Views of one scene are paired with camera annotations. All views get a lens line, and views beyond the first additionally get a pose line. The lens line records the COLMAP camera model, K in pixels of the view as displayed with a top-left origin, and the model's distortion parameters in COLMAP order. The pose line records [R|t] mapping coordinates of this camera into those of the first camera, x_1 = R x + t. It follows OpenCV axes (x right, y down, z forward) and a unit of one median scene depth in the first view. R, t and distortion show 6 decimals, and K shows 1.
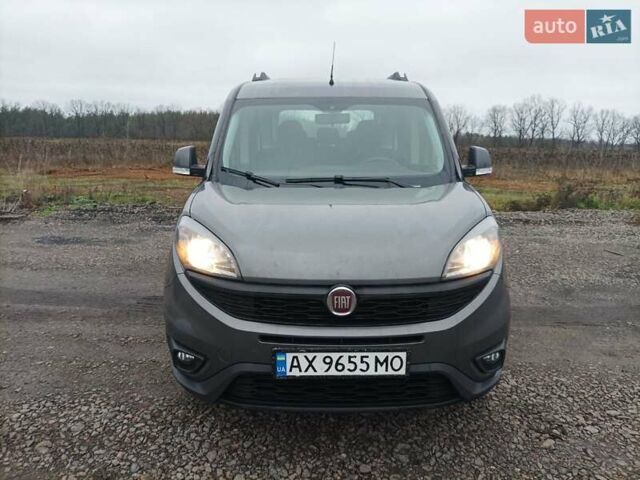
lens RADIAL K [[477.3, 0, 320.0], [0, 477.3, 240.0], [0, 0, 1]] dist [0.010223, 0.001110]
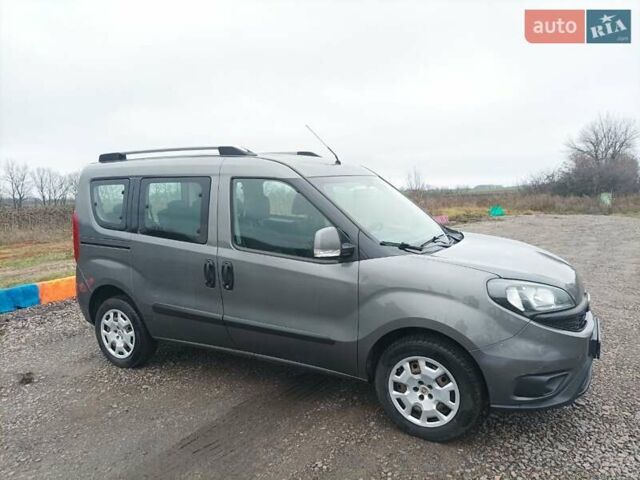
lens RADIAL K [[473.3, 0, 320.6], [0, 473.3, 242.5], [0, 0, 1]] dist [0.028961, -0.024345]
pose [[0.487103, -0.124274, 0.864458, -1.583797], [0.217890, 0.975816, 0.017506, -0.267966], [-0.845727, 0.179829, 0.502401, 0.783683]]
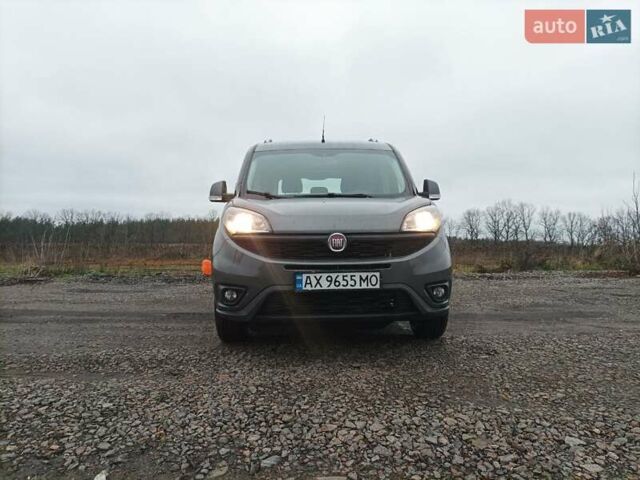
lens RADIAL K [[473.3, 0, 320.6], [0, 473.3, 242.5], [0, 0, 1]] dist [0.028961, -0.024345]
pose [[0.999334, -0.013527, 0.033888, -0.052508], [0.020328, 0.977659, -0.209214, 0.386784], [-0.030301, 0.209764, 0.977282, -0.440164]]
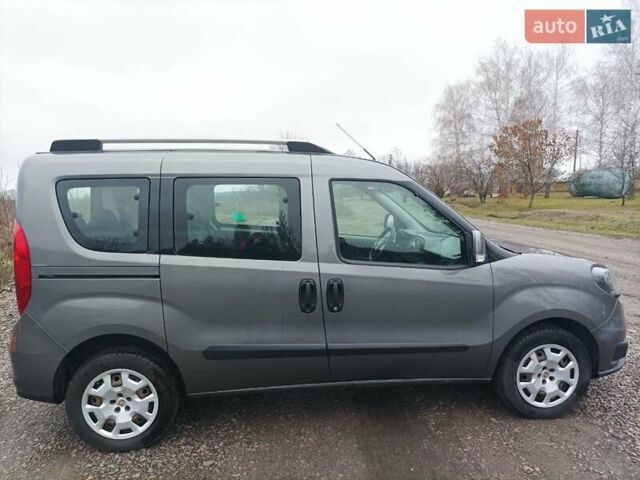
lens RADIAL K [[473.3, 0, 320.6], [0, 473.3, 242.5], [0, 0, 1]] dist [0.028961, -0.024345]
pose [[-0.106917, -0.123497, 0.986568, -1.672289], [0.232054, 0.961753, 0.145539, -0.547200], [-0.966809, 0.244497, -0.074169, 1.966783]]
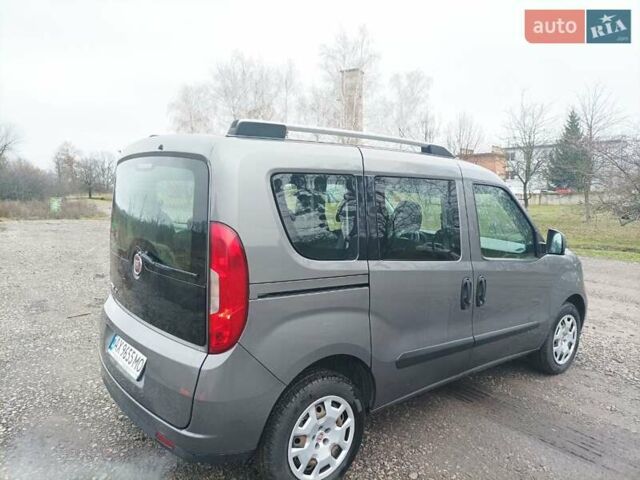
lens RADIAL K [[473.3, 0, 320.6], [0, 473.3, 242.5], [0, 0, 1]] dist [0.028961, -0.024345]
pose [[-0.620896, -0.109564, 0.776199, -1.185281], [0.148048, 0.955974, 0.253367, -0.780765], [-0.769786, 0.272229, -0.577340, 3.040366]]
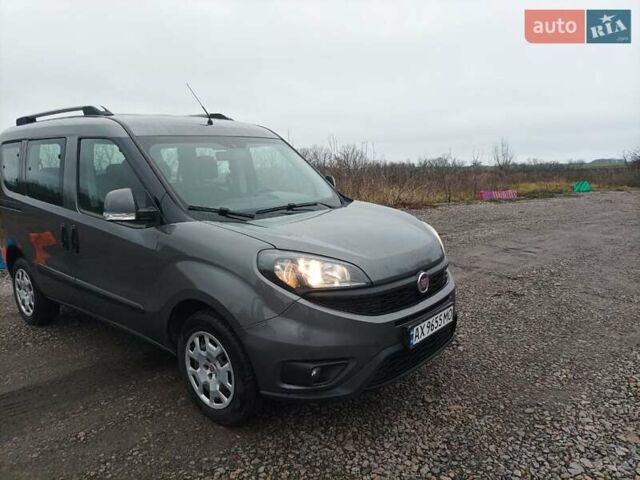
lens RADIAL K [[473.3, 0, 320.6], [0, 473.3, 242.5], [0, 0, 1]] dist [0.028961, -0.024345]
pose [[0.650805, -0.149550, 0.744371, -1.020283], [0.192263, 0.980916, 0.028978, -0.076455], [-0.734498, 0.124256, 0.667138, 0.223458]]
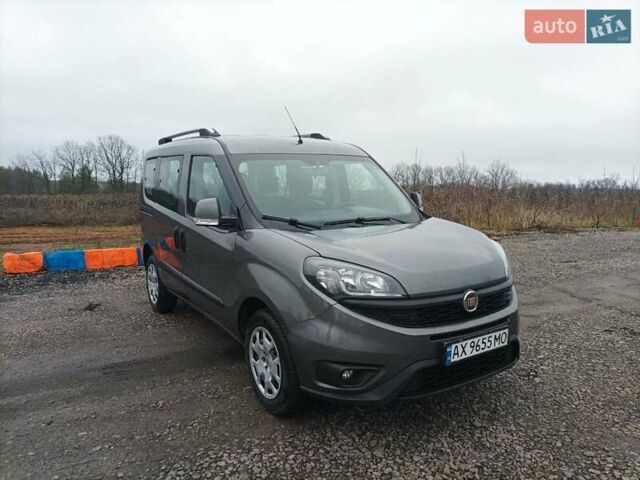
lens RADIAL K [[473.3, 0, 320.6], [0, 473.3, 242.5], [0, 0, 1]] dist [0.028961, -0.024345]
pose [[0.843172, -0.079386, 0.531751, -0.907550], [0.127102, 0.990436, -0.053675, -0.021344], [-0.522405, 0.112844, 0.845198, 0.020515]]
